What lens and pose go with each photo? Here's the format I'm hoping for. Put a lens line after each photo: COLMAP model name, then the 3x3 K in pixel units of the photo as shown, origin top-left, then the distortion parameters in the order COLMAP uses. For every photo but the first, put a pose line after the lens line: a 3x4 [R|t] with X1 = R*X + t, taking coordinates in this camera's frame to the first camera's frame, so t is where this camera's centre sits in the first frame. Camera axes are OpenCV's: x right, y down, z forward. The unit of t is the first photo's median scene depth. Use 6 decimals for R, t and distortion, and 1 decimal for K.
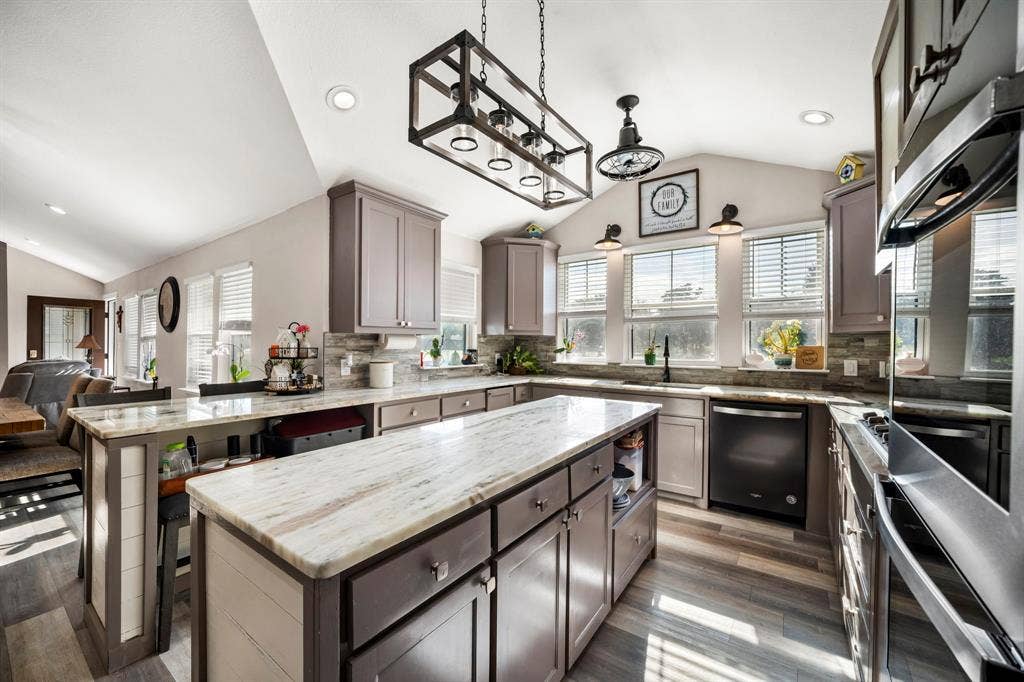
lens RADIAL K [[385.0, 0, 528.1], [0, 385.0, 342.5], [0, 0, 1]] dist [-0.023520, 0.005933]
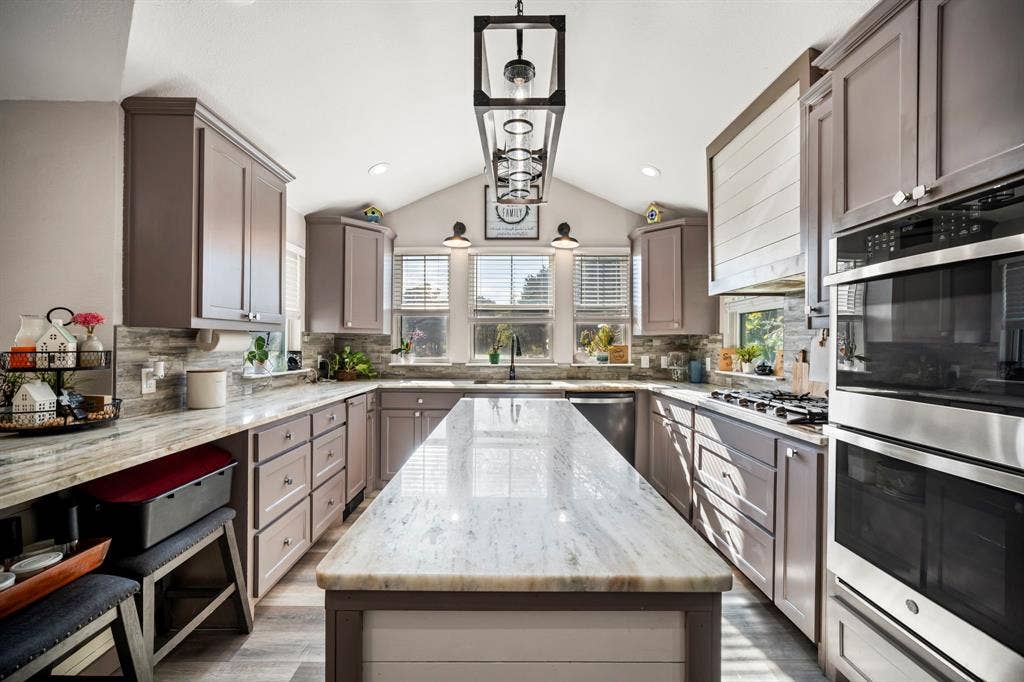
lens RADIAL K [[402.8, 0, 512.0], [0, 402.8, 341.0], [0, 0, 1]] dist [-0.029110, 0.012350]
pose [[0.827709, 0.002853, 0.561151, -0.288241], [-0.001505, 0.999995, -0.002864, -0.000868], [-0.561156, 0.001526, 0.827709, 0.086461]]
